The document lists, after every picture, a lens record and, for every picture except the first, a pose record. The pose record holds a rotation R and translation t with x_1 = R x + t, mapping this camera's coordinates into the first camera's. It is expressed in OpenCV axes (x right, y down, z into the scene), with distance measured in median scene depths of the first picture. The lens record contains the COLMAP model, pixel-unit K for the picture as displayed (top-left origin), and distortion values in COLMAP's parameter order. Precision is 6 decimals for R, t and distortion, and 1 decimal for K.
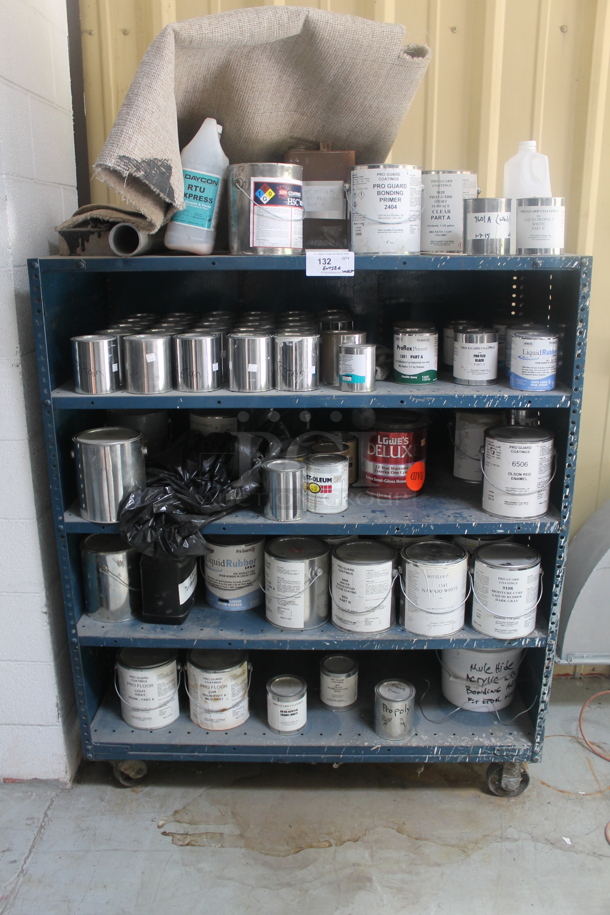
lens RADIAL K [[802.7, 0, 305.0], [0, 802.7, 457.5], [0, 0, 1]] dist [-0.195277, 0.238883]
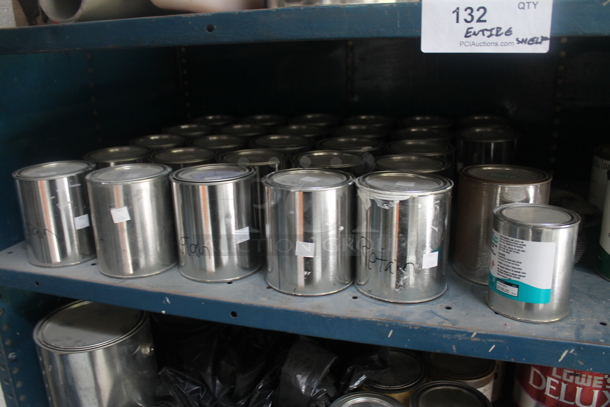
lens RADIAL K [[535.1, 0, 305.0], [0, 535.1, 203.5], [0, 0, 1]] dist [-0.195277, 0.238883]
pose [[0.961495, 0.059572, -0.268286, 0.019156], [-0.055347, 0.998195, 0.023291, -0.146512], [0.269190, -0.007546, 0.963058, 0.686538]]
